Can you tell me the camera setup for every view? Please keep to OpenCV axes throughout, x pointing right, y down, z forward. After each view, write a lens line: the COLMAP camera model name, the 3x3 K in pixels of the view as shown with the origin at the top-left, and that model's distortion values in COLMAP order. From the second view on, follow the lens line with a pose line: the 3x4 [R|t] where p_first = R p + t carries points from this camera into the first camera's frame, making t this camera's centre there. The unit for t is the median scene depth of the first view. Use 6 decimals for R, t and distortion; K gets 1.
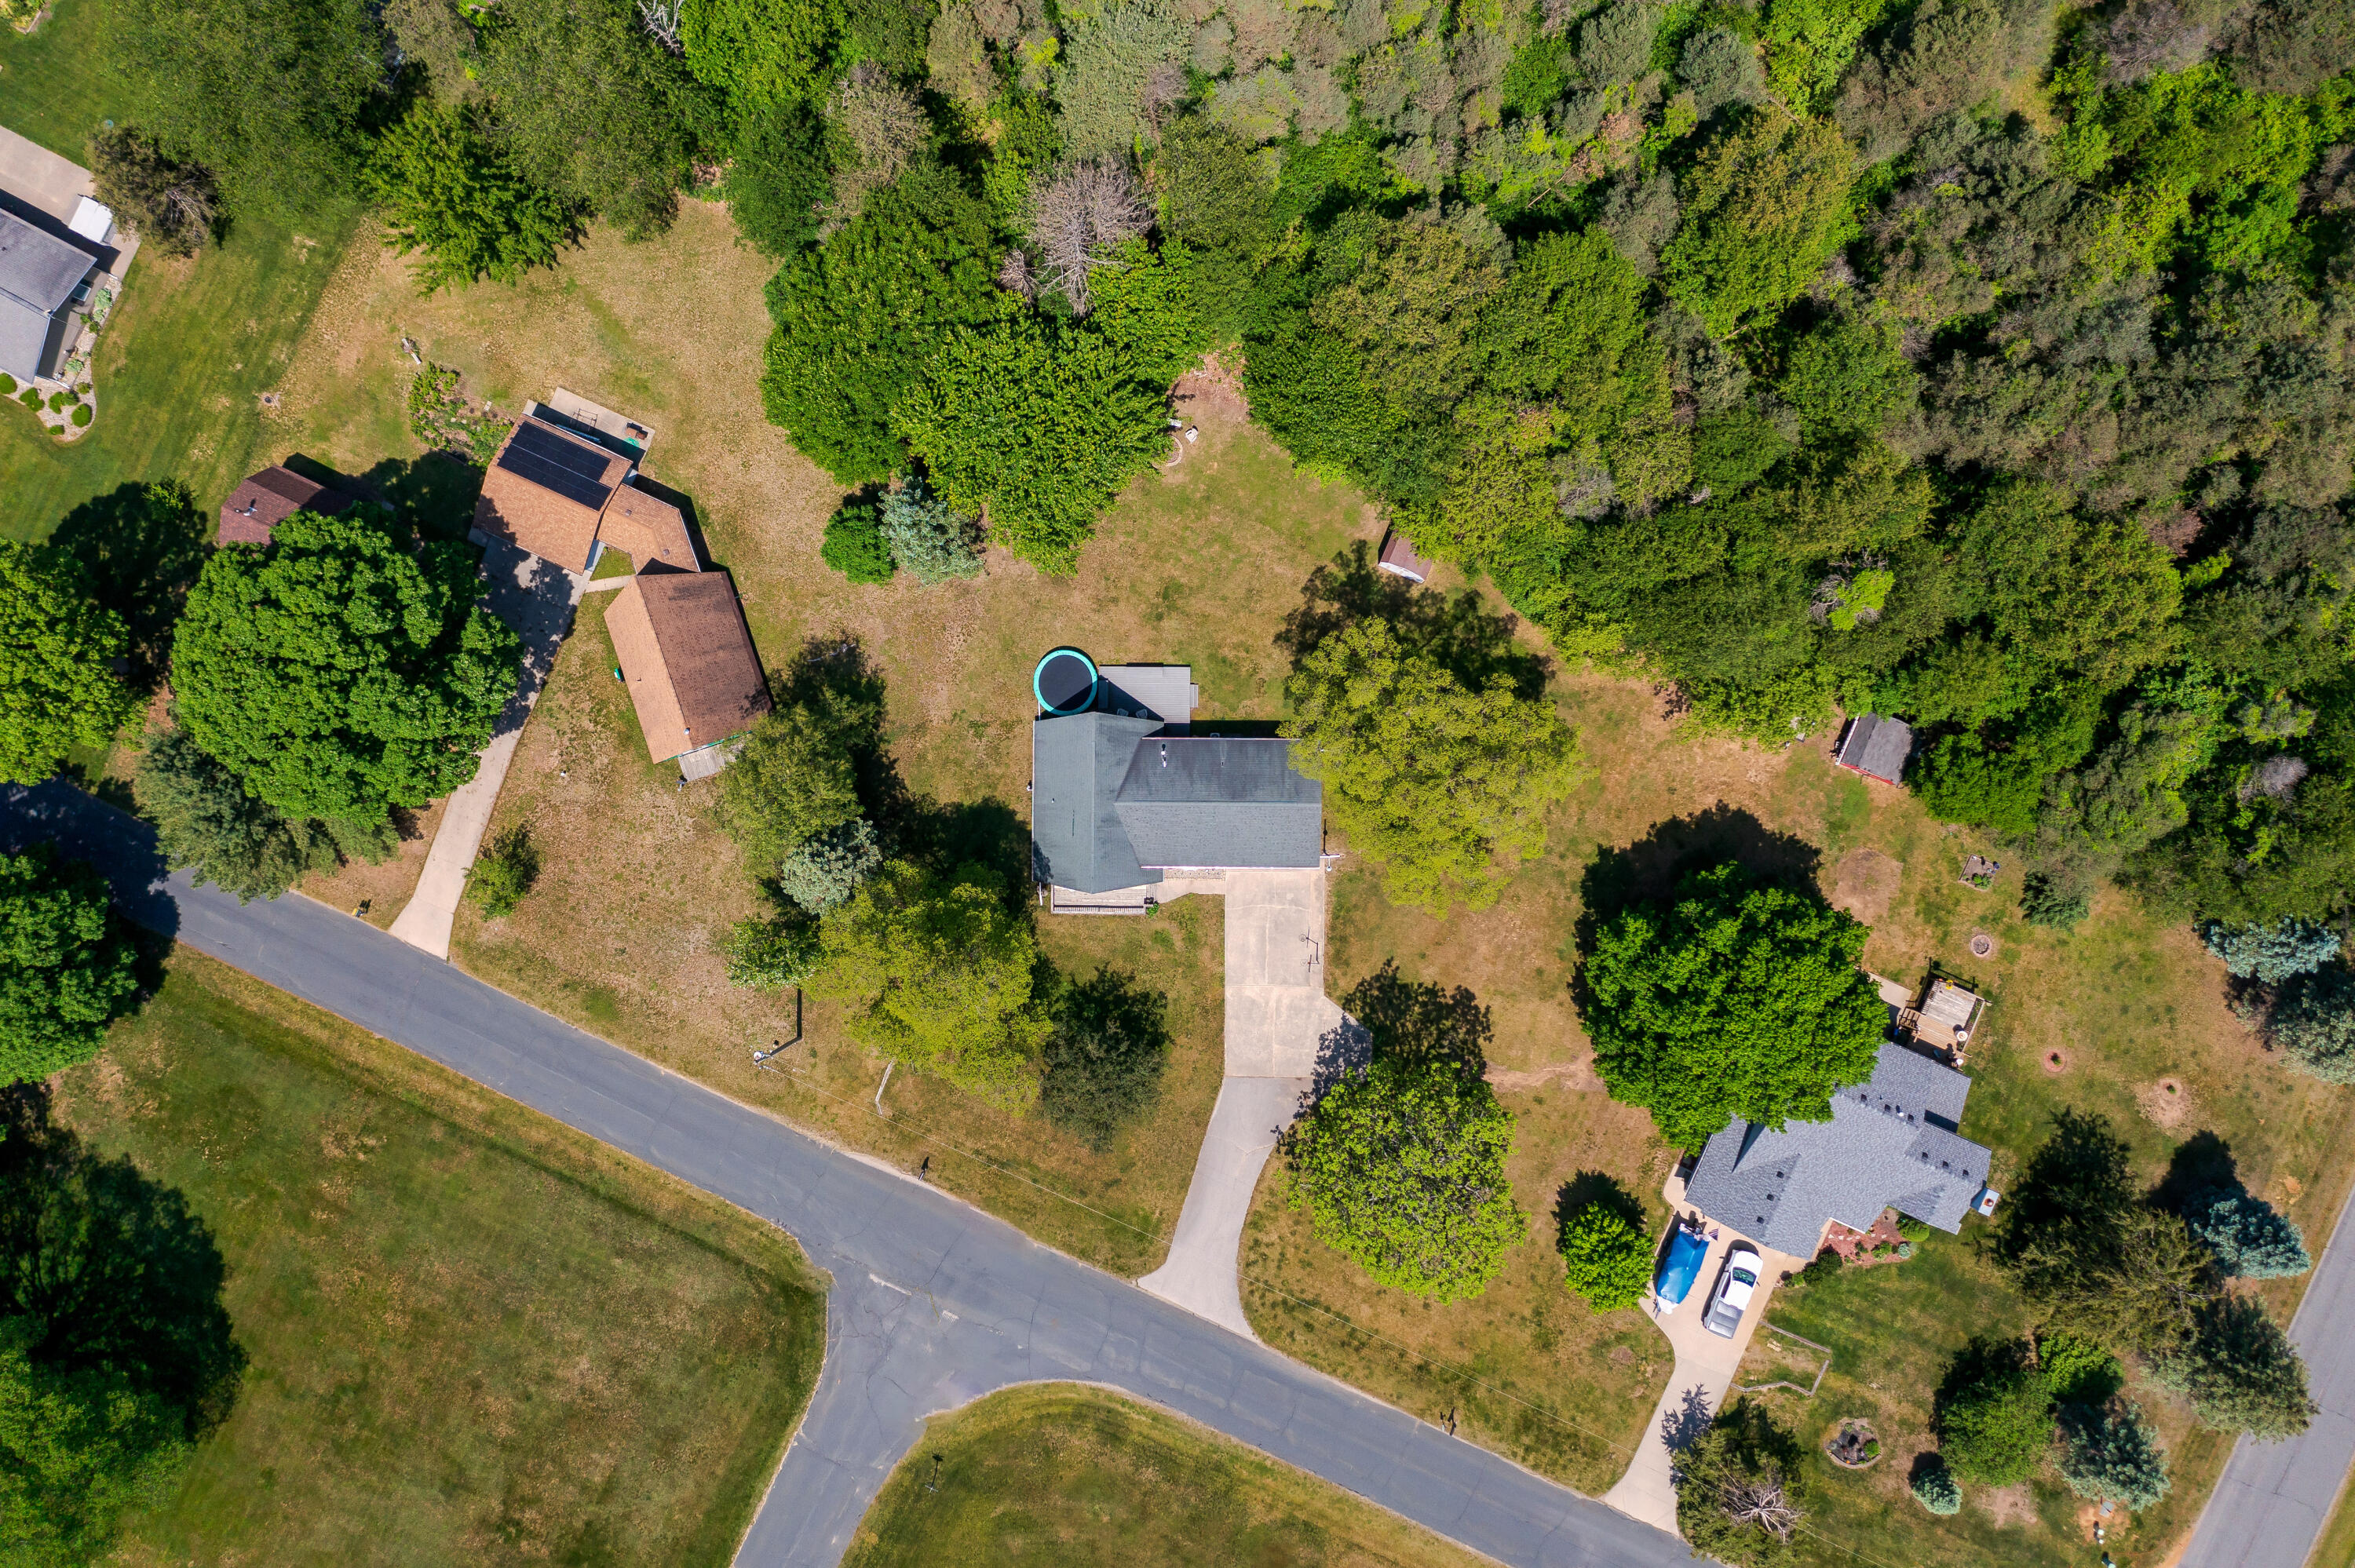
lens RADIAL K [[1907.7, 0, 1177.5], [0, 1907.7, 784.0], [0, 0, 1]] dist [-0.014459, 0.002679]
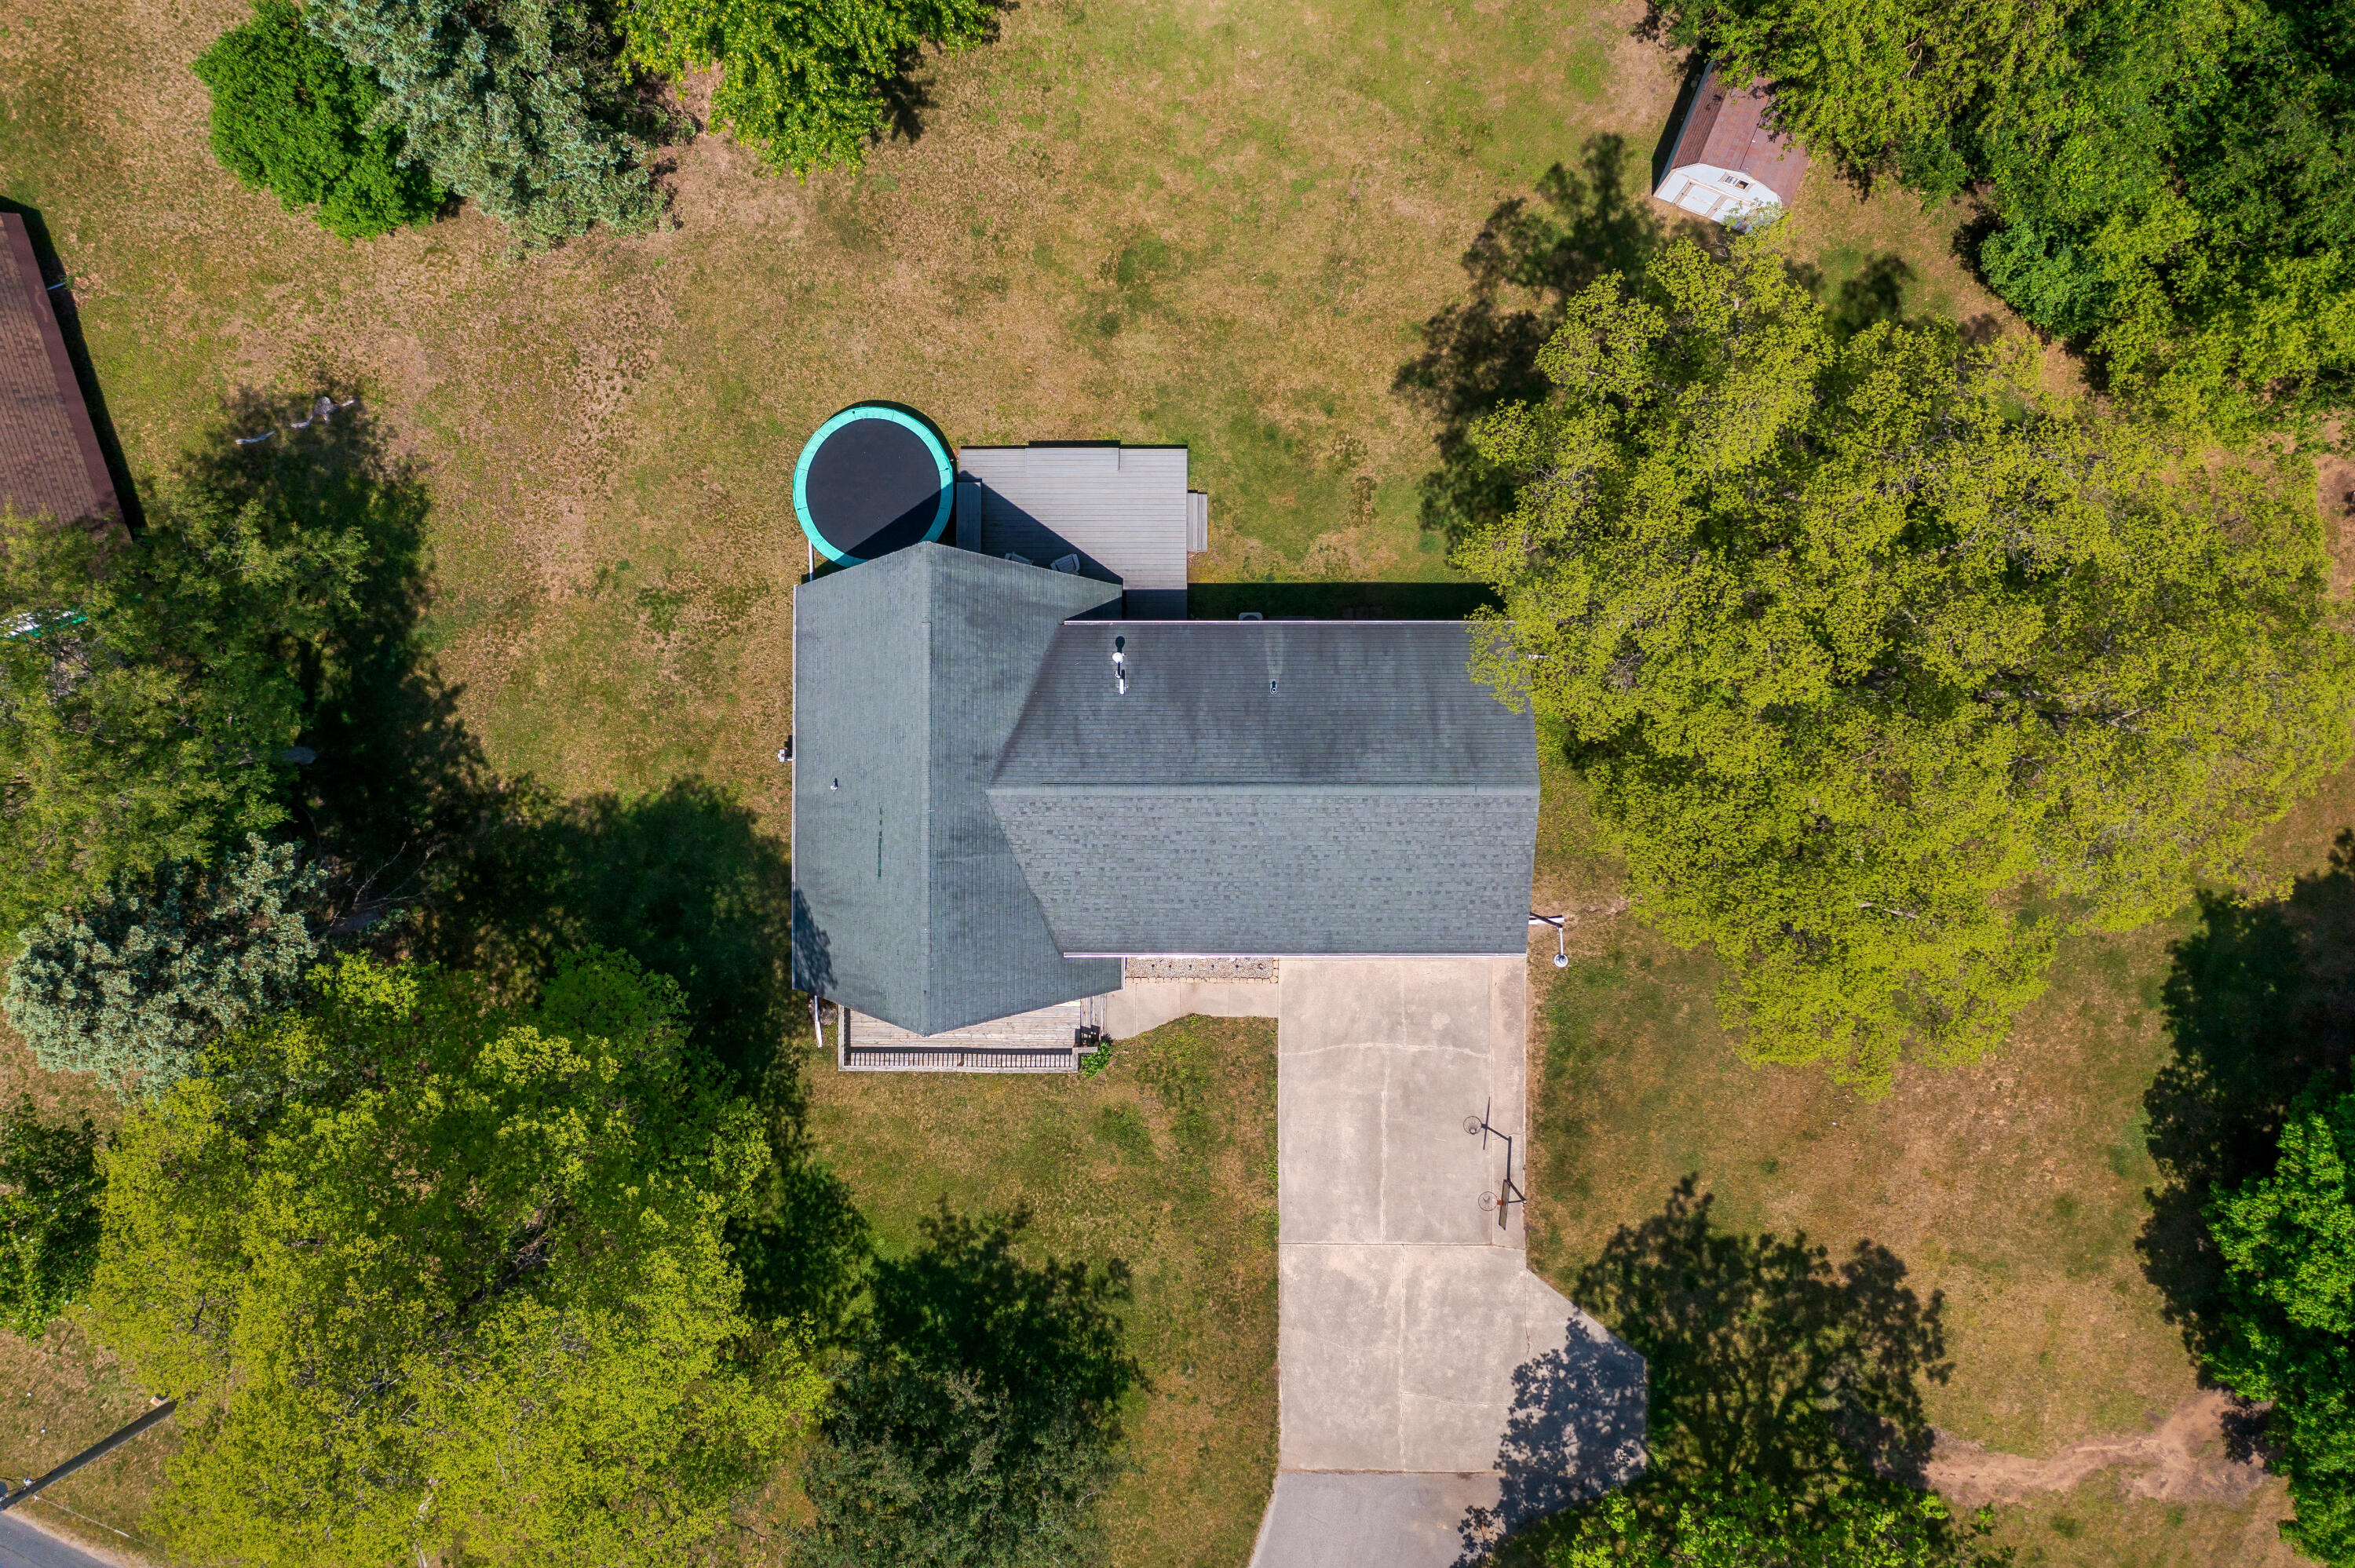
lens RADIAL K [[1907.7, 0, 1177.5], [0, 1907.7, 784.0], [0, 0, 1]] dist [-0.014459, 0.002679]
pose [[0.999976, -0.006866, 0.000771, 0.003837], [0.006867, 0.999976, -0.001275, 0.009135], [-0.000762, 0.001280, 0.999999, 0.600069]]
